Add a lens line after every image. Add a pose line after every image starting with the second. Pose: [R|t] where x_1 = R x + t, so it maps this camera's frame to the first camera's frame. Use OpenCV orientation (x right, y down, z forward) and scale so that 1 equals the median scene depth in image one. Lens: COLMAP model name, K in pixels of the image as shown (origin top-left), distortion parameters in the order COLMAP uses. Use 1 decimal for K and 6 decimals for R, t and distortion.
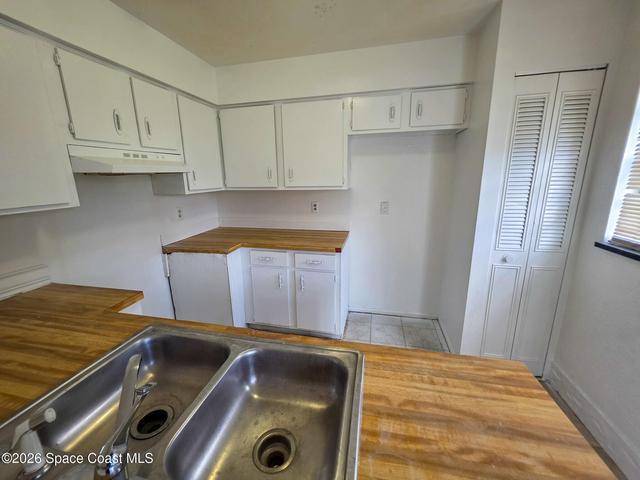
lens RADIAL K [[257.2, 0, 316.8], [0, 257.2, 235.2], [0, 0, 1]] dist [-0.004575, 0.000547]
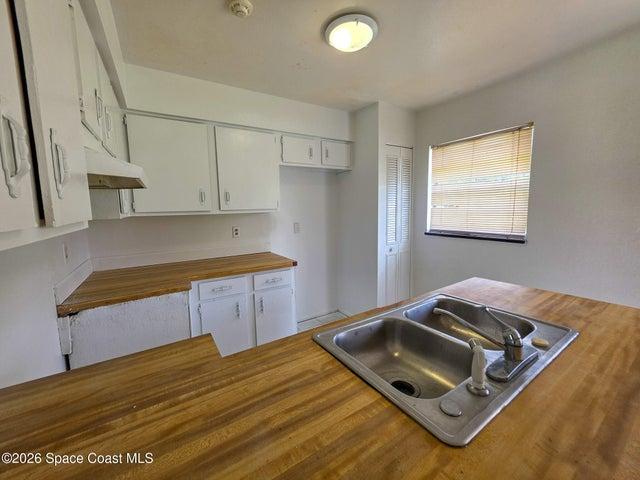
lens RADIAL K [[257.2, 0, 314.8], [0, 257.2, 237.1], [0, 0, 1]] dist [-0.004575, 0.000547]
pose [[0.705570, -0.079746, 0.704139, -0.640889], [0.167606, 0.984235, -0.056479, 0.021893], [-0.688534, 0.157868, 0.707812, 0.131902]]
